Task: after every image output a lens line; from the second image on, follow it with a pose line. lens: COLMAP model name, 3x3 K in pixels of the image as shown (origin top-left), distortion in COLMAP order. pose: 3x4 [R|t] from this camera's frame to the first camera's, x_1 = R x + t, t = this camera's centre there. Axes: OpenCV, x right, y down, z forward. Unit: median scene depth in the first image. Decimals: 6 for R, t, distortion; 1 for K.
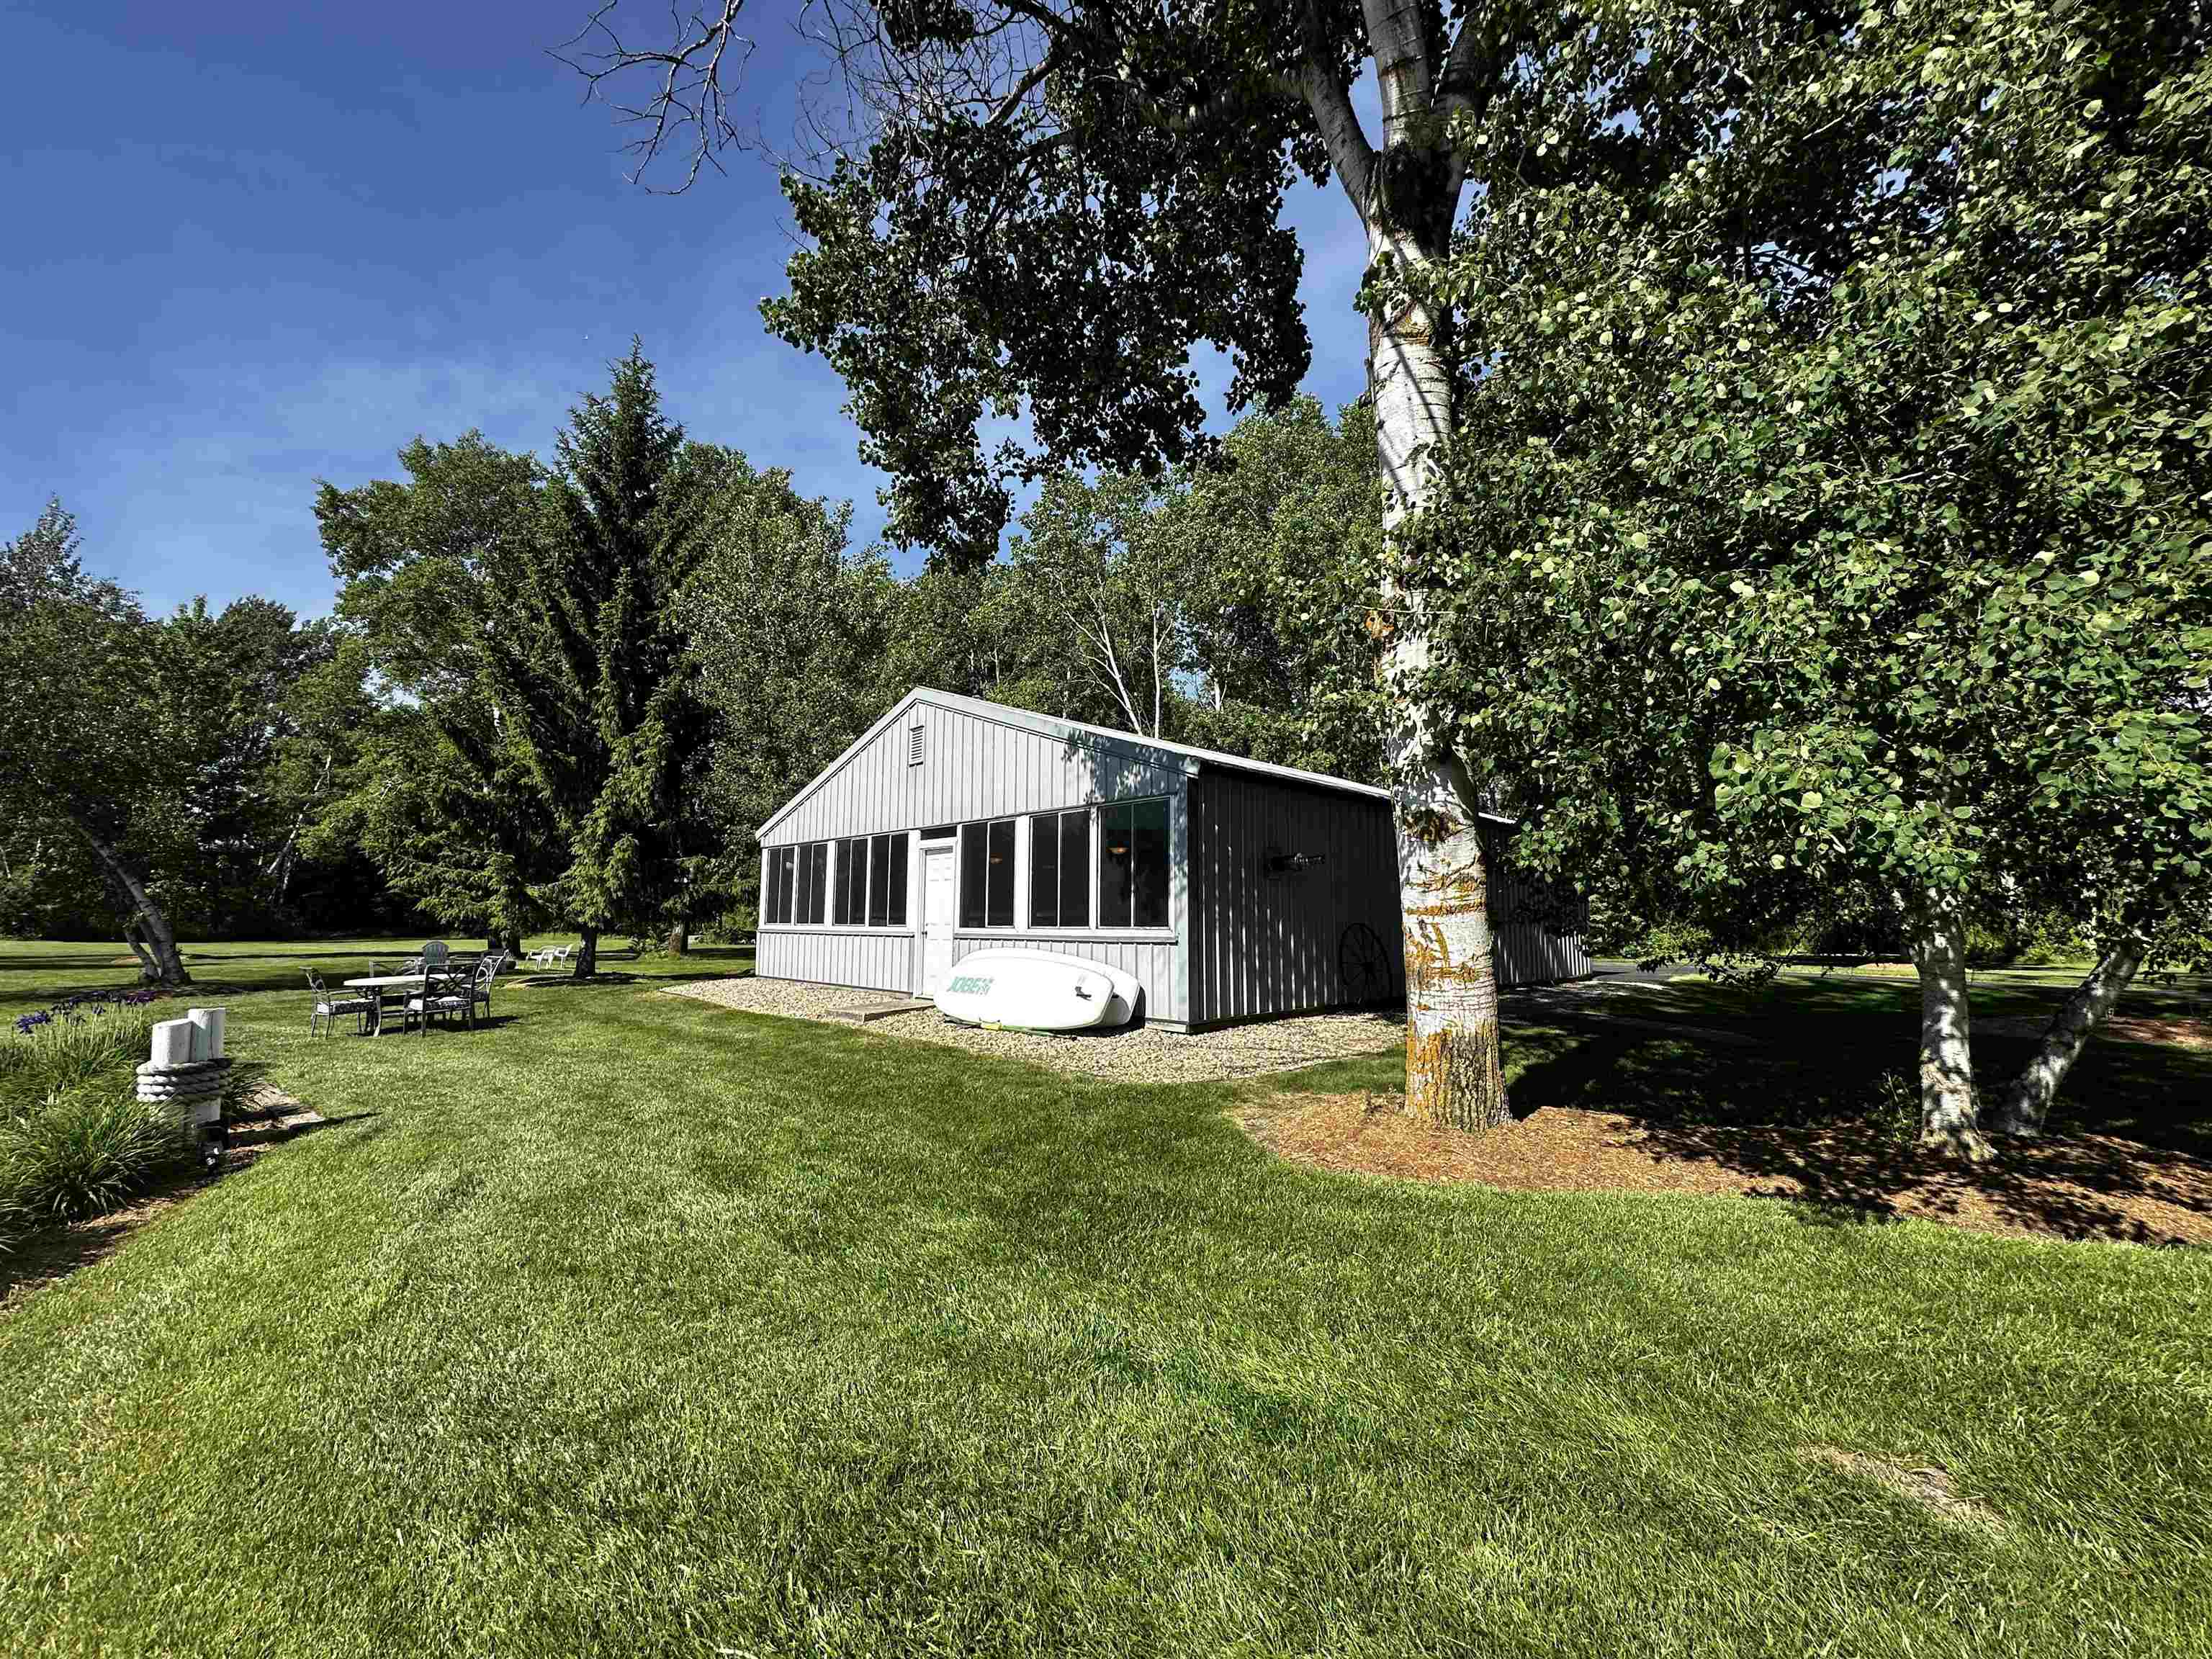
lens RADIAL K [[884.0, 0, 1111.0], [0, 884.0, 835.1], [0, 0, 1]] dist [-0.000740, -0.000486]
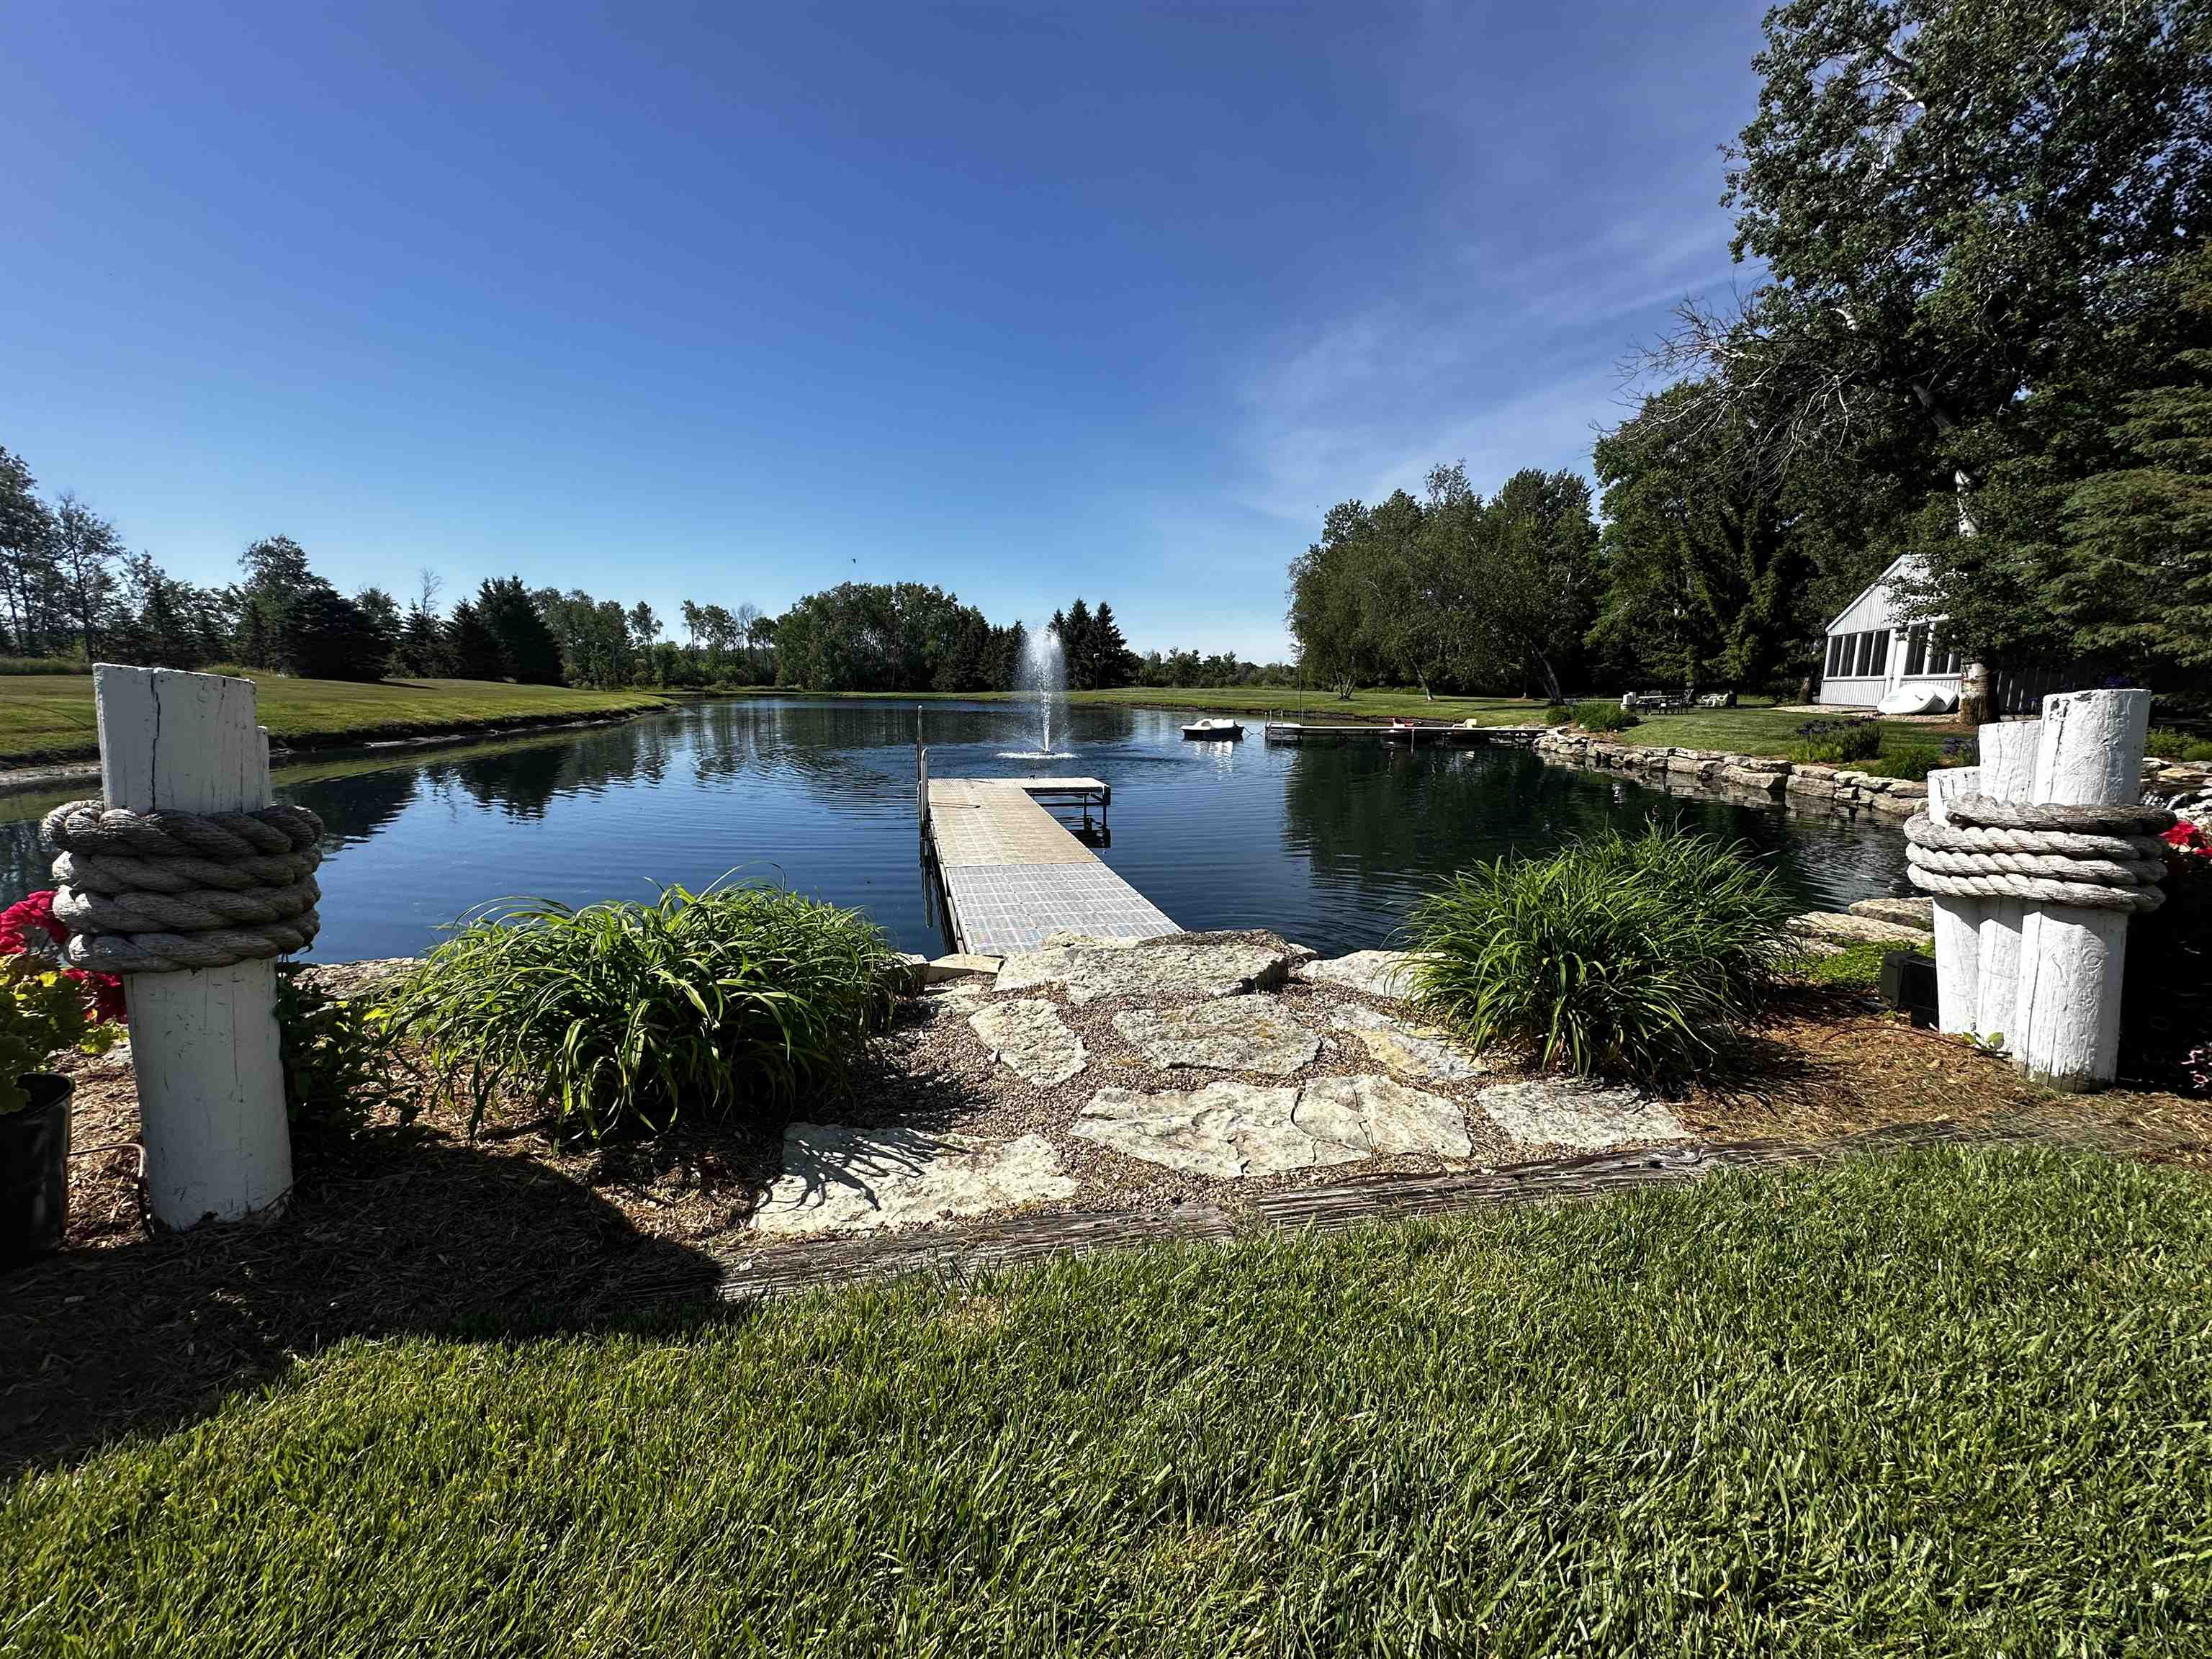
lens RADIAL K [[884.0, 0, 1108.4], [0, 884.0, 839.7], [0, 0, 1]] dist [-0.000740, -0.000486]
pose [[0.398802, 0.149664, -0.904742, 0.755457], [0.094798, 0.974579, 0.203002, -0.088823], [0.912124, -0.166725, 0.374476, -1.170464]]
